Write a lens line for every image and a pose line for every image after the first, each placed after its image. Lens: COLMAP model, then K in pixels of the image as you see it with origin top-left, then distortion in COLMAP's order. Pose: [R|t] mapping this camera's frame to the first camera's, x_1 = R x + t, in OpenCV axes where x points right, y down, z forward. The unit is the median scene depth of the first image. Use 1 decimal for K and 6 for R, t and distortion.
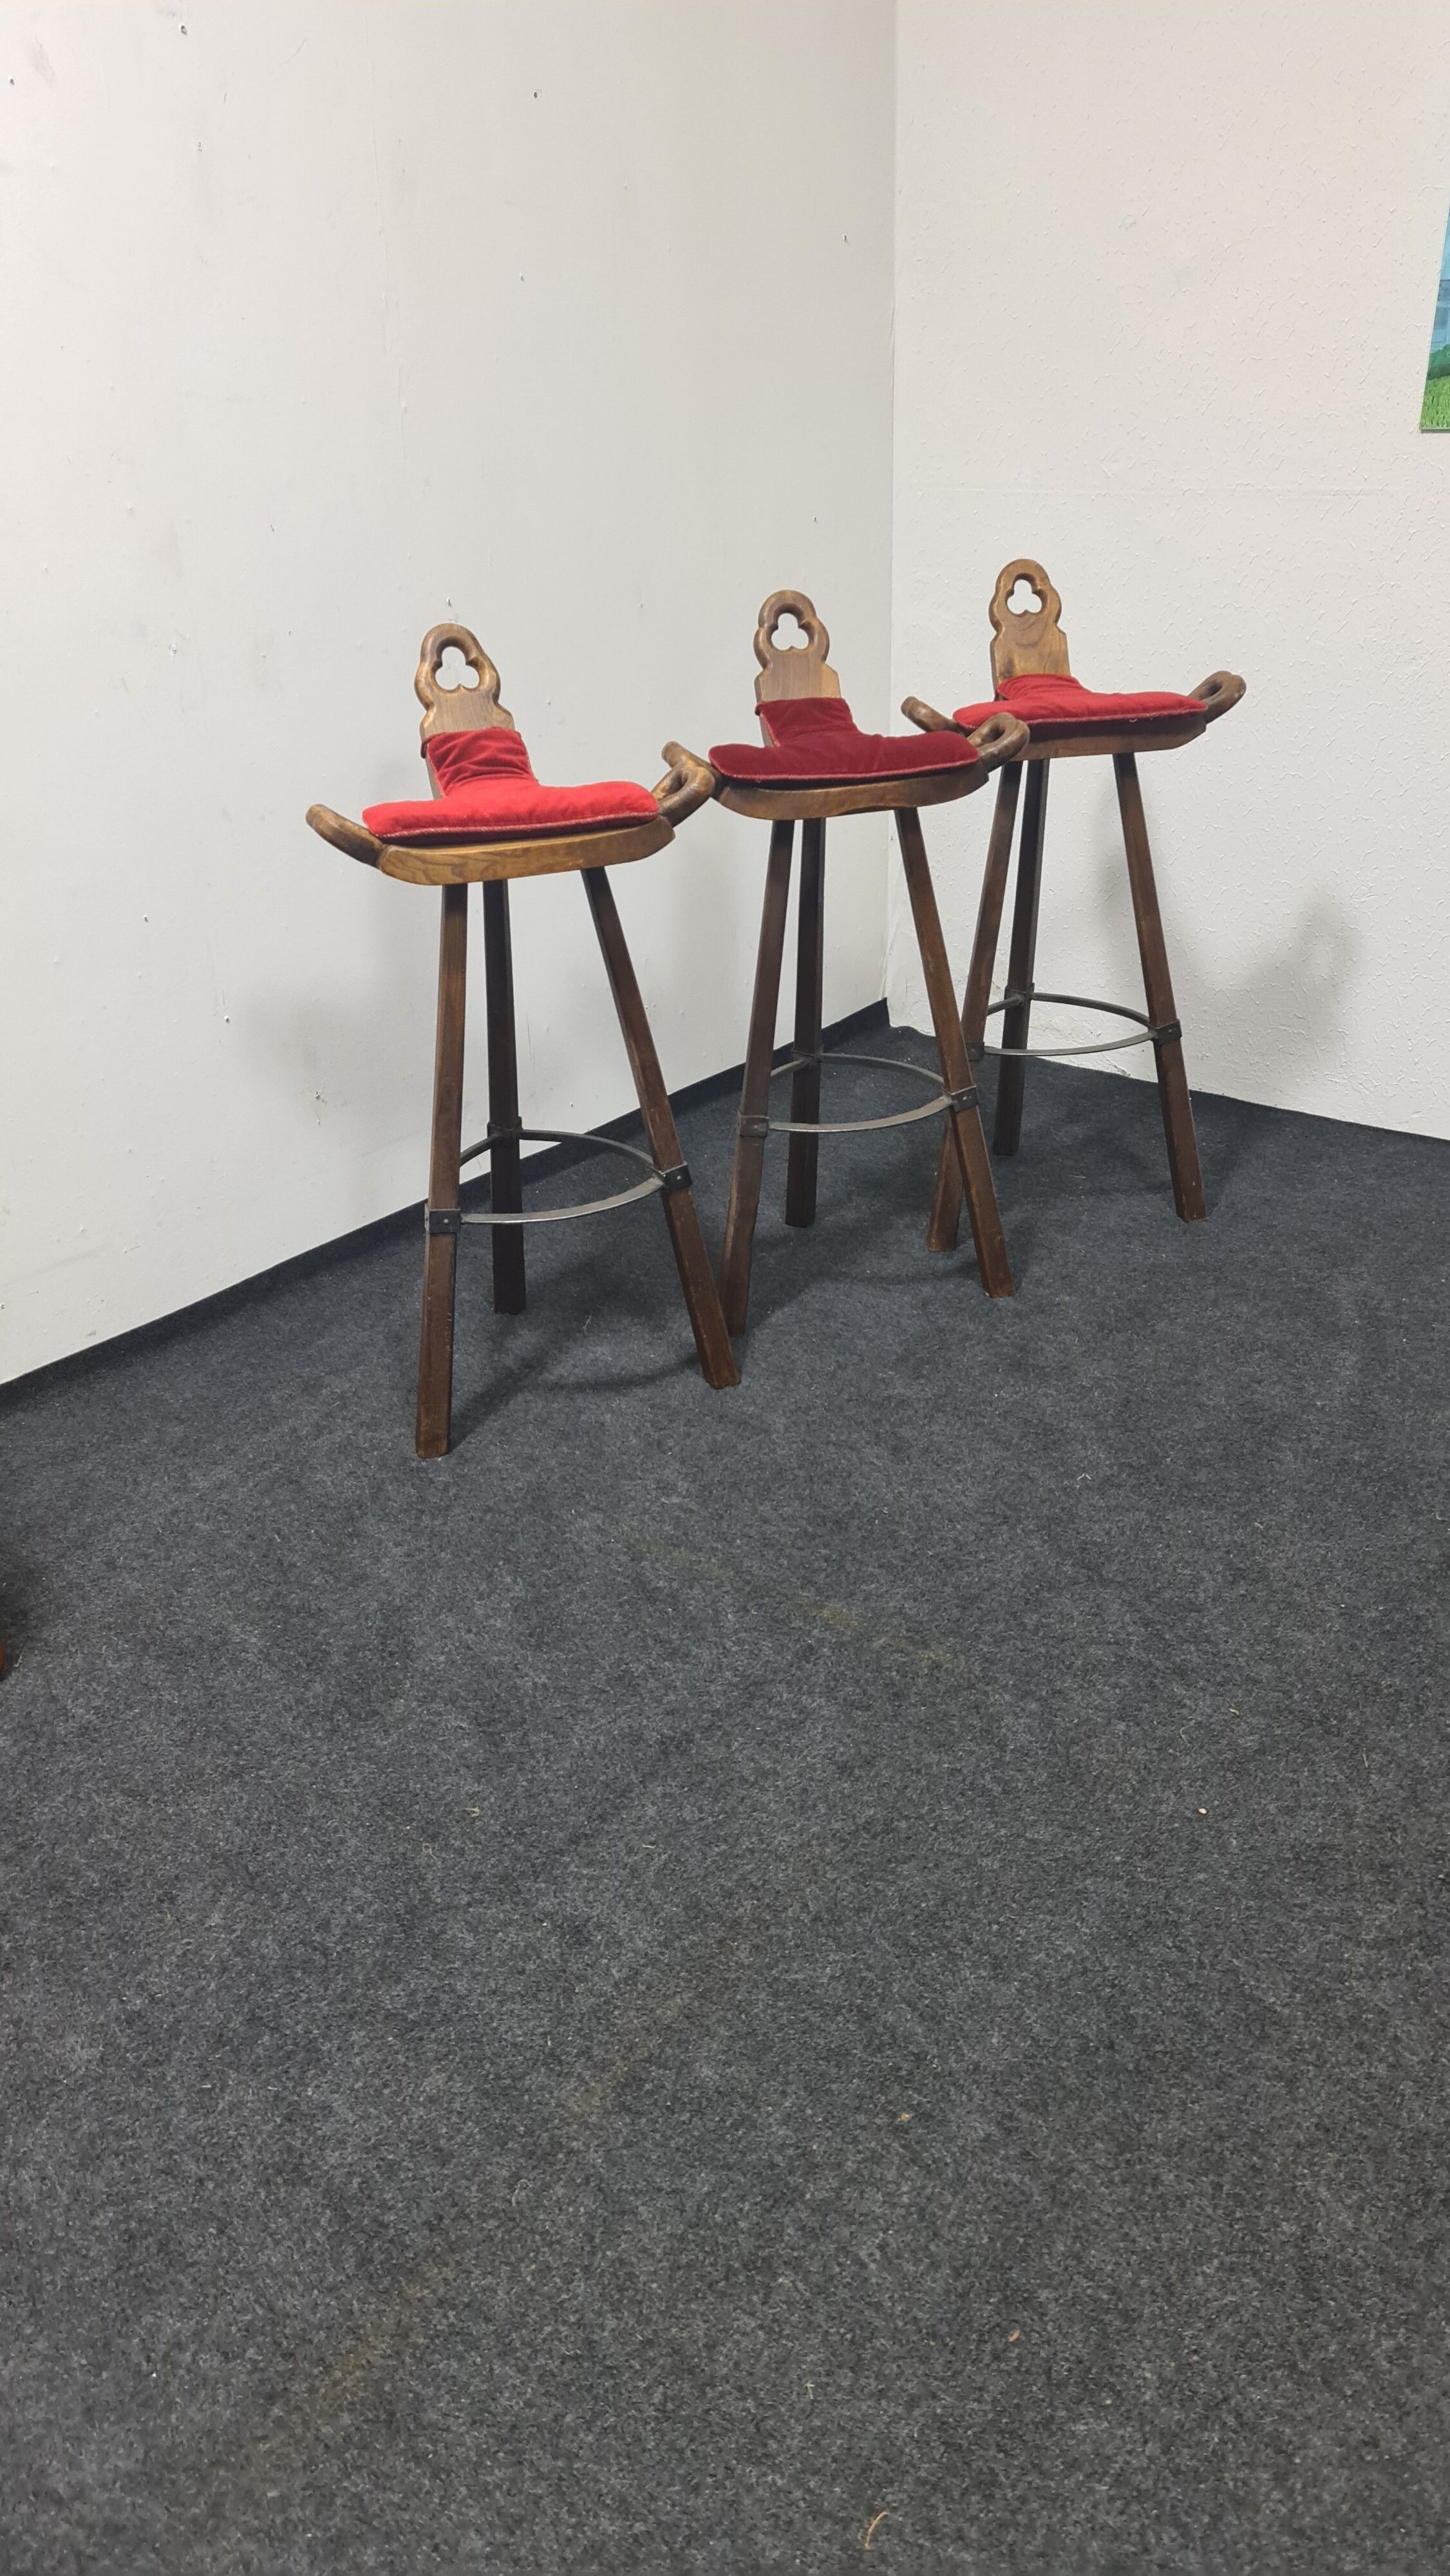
lens RADIAL K [[1905.8, 0, 732.6], [0, 1905.8, 1277.8], [0, 0, 1]] dist [0.077328, -0.062846]
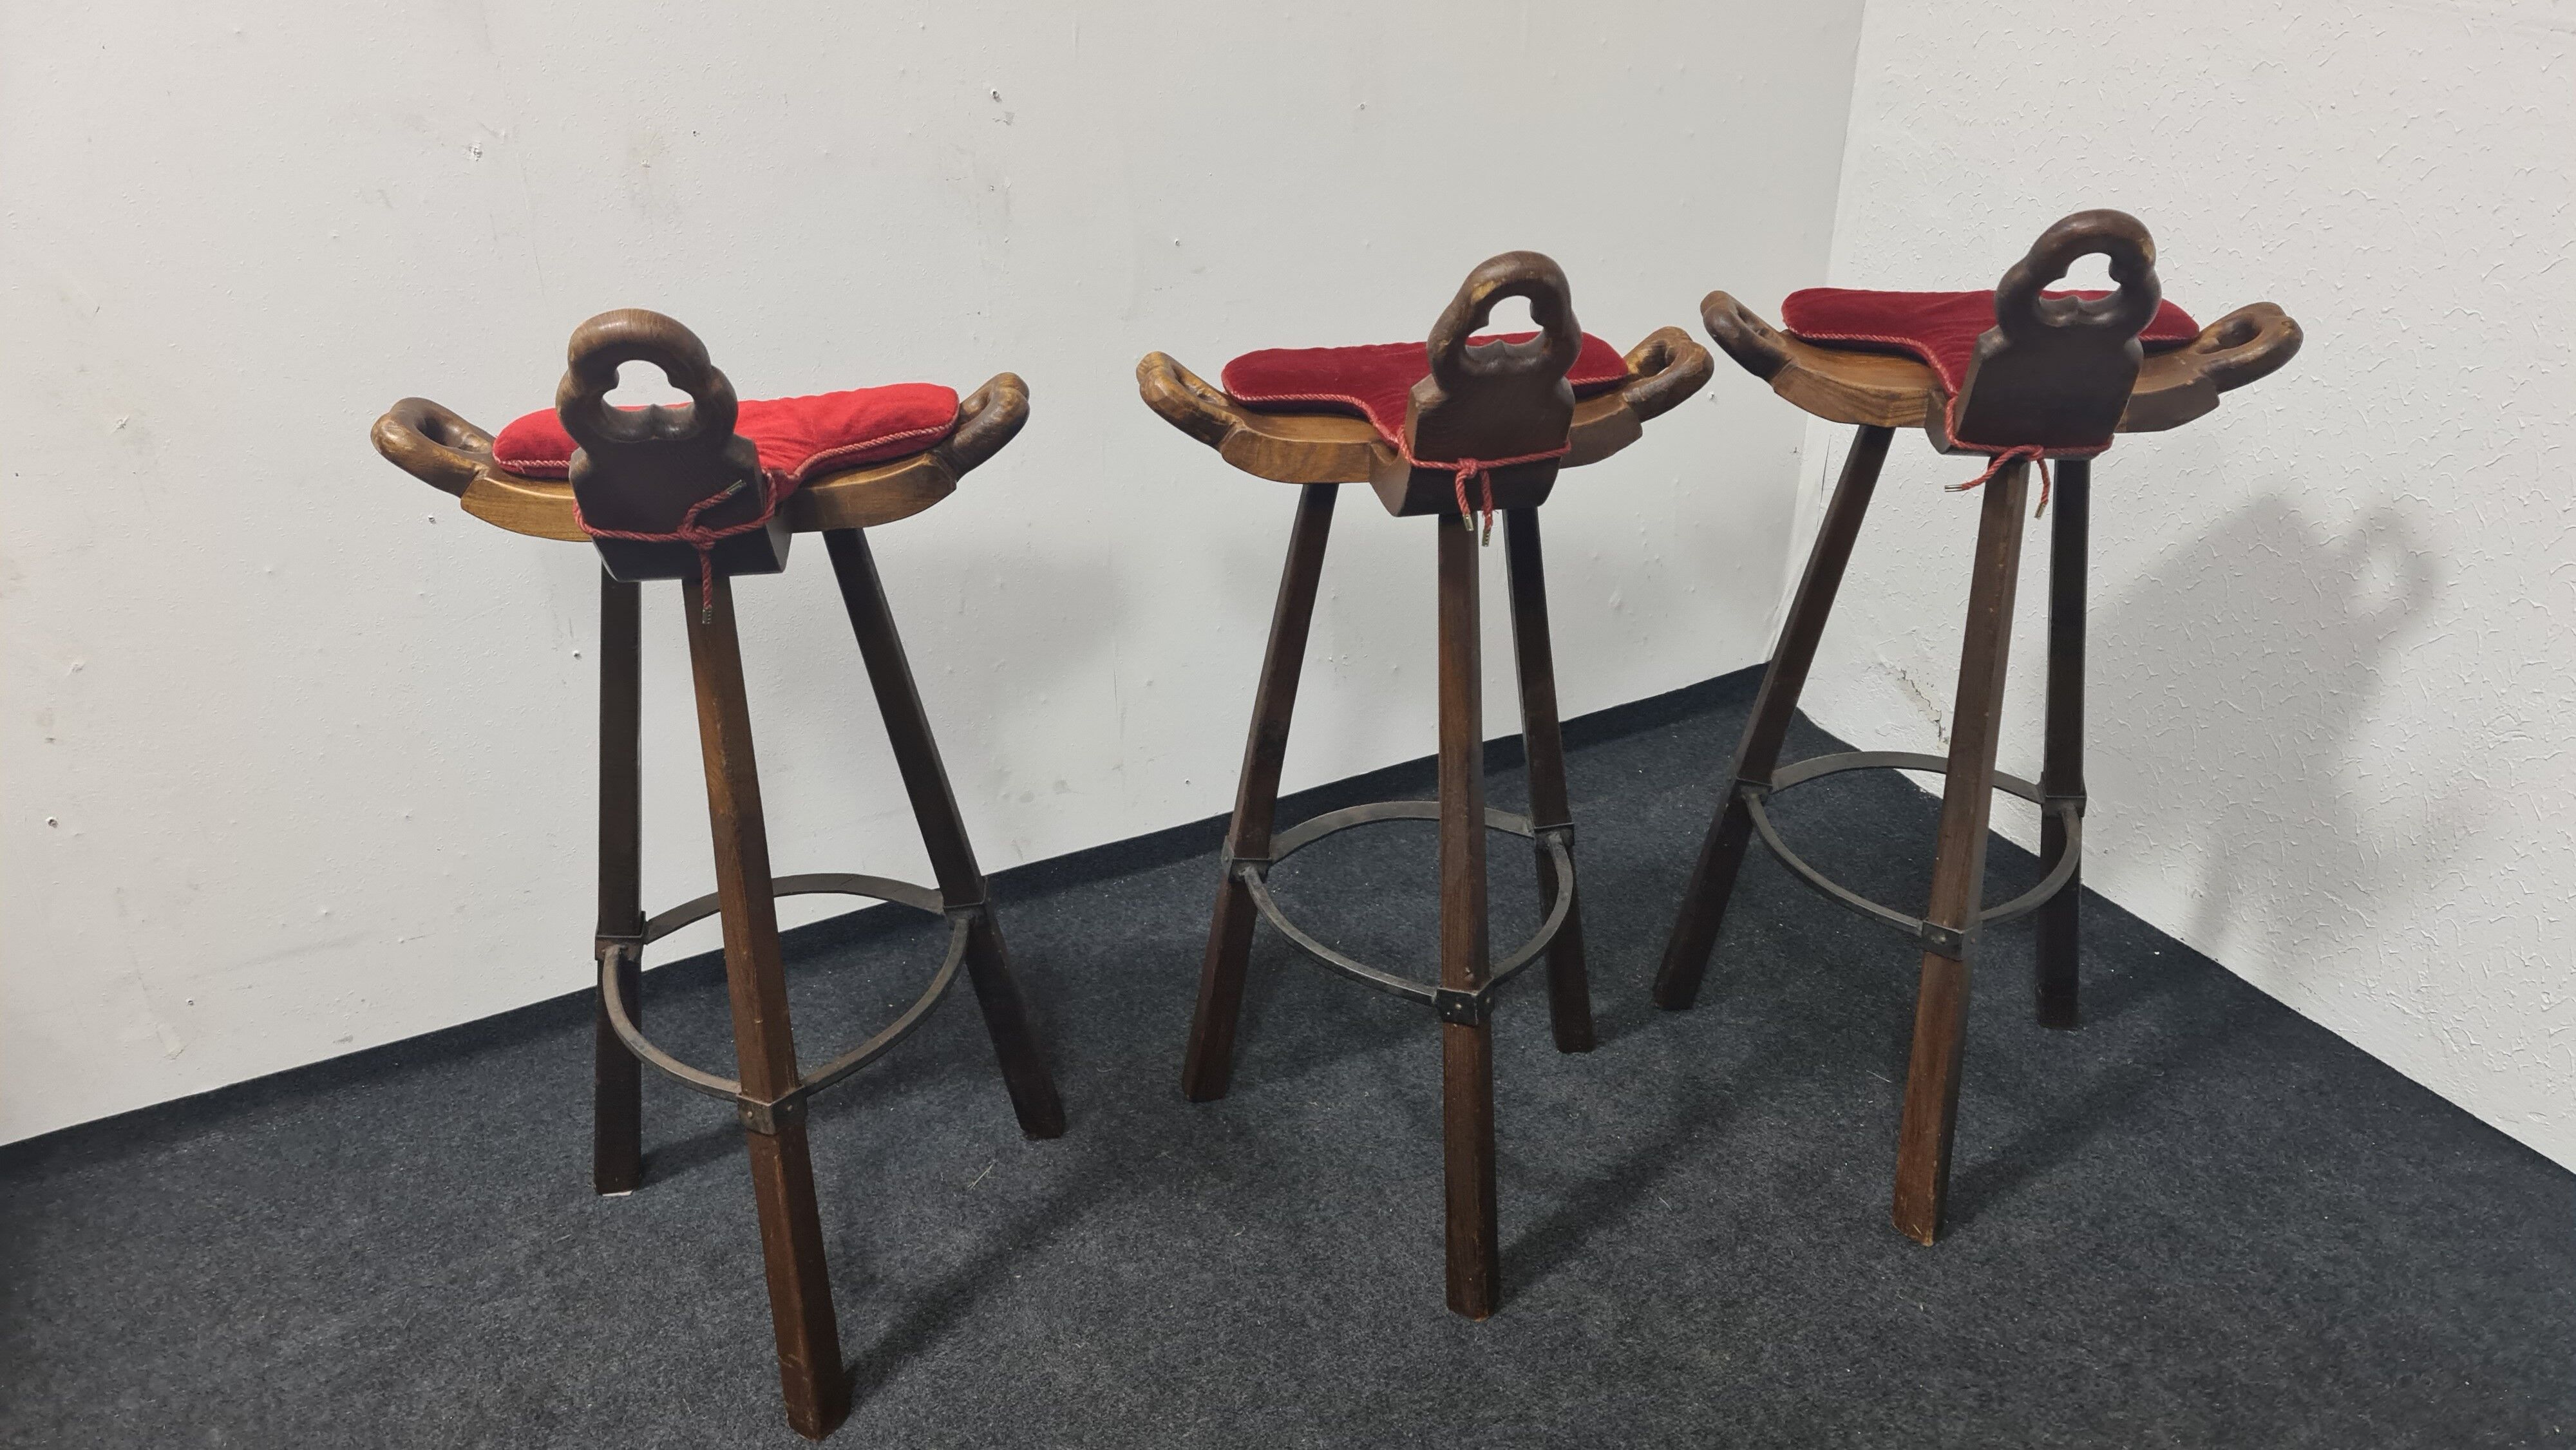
lens RADIAL K [[1905.8, 0, 1295.4], [0, 1905.8, 713.5], [0, 0, 1]] dist [0.077328, -0.062846]
pose [[0.922096, 0.200958, -0.330688, 0.247395], [-0.186147, 0.979561, 0.076221, -0.238069], [0.339246, -0.008727, 0.940657, 0.451889]]
